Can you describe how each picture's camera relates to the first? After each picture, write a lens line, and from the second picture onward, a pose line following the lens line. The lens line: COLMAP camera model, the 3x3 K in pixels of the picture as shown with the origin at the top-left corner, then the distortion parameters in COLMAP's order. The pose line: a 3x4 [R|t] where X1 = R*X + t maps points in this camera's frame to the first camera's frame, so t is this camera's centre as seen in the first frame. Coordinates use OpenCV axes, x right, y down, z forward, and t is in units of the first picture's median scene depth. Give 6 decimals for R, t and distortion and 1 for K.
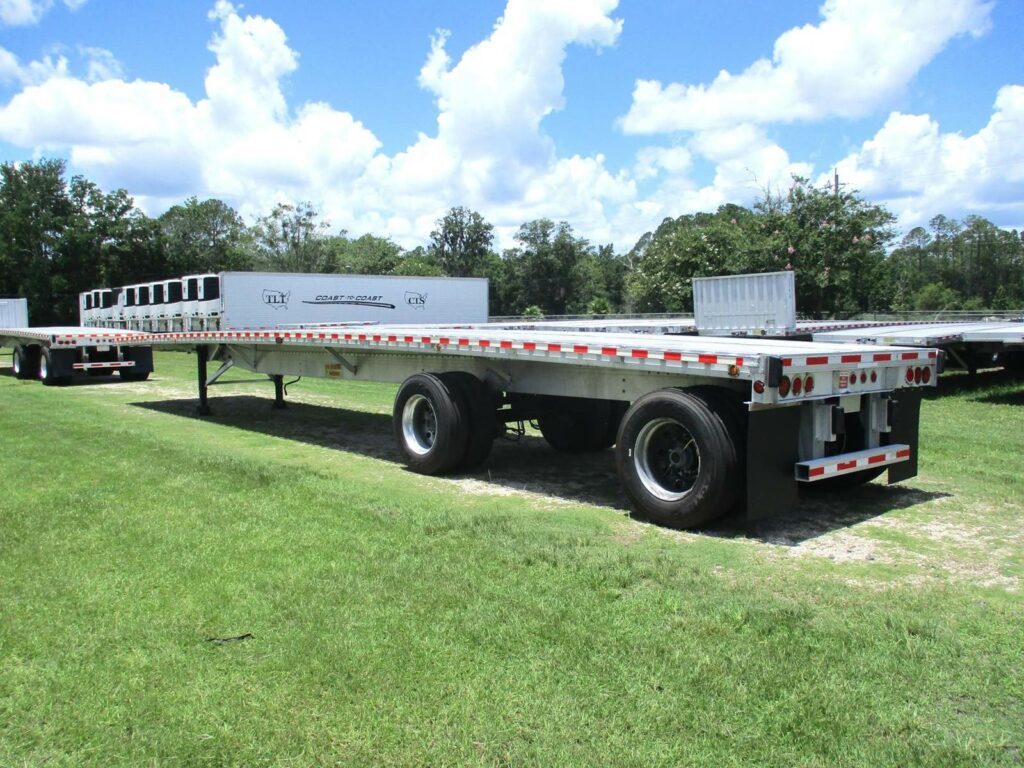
lens RADIAL K [[872.4, 0, 512.0], [0, 872.4, 384.0], [0, 0, 1]] dist [-0.050267, 0.013604]
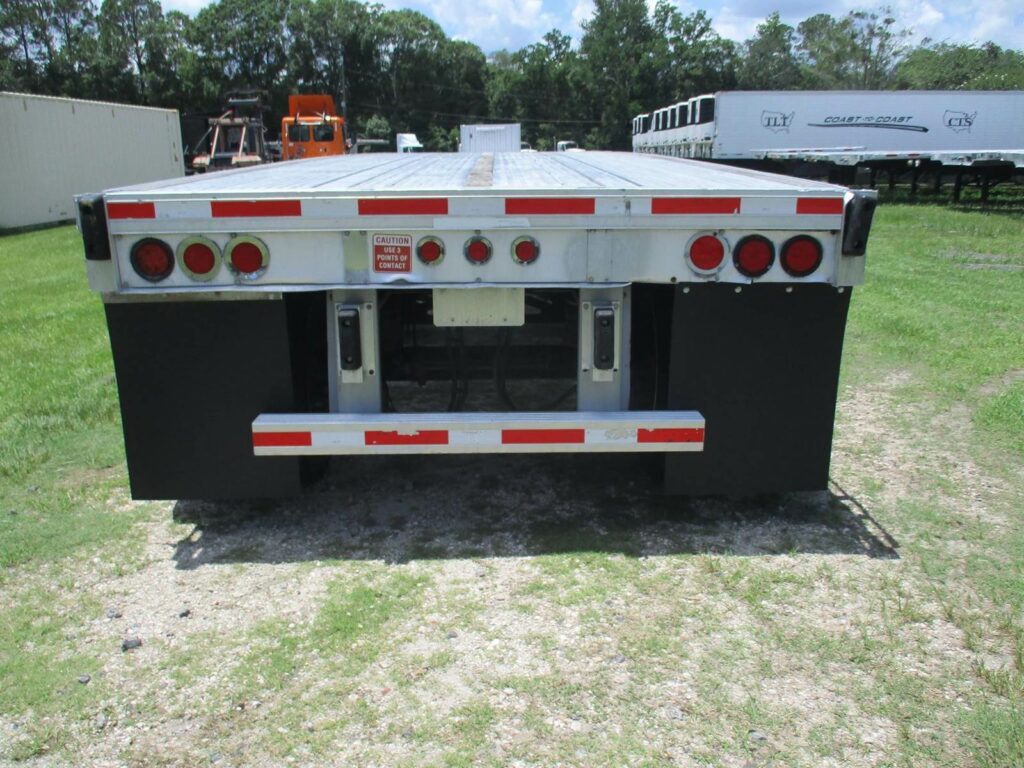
lens RADIAL K [[872.4, 0, 512.0], [0, 872.4, 384.0], [0, 0, 1]] dist [-0.050267, 0.013604]
pose [[0.771400, 0.161362, -0.615552, 0.517784], [-0.039941, 0.977686, 0.206238, -0.024825], [0.635096, -0.134506, 0.760632, 0.491260]]
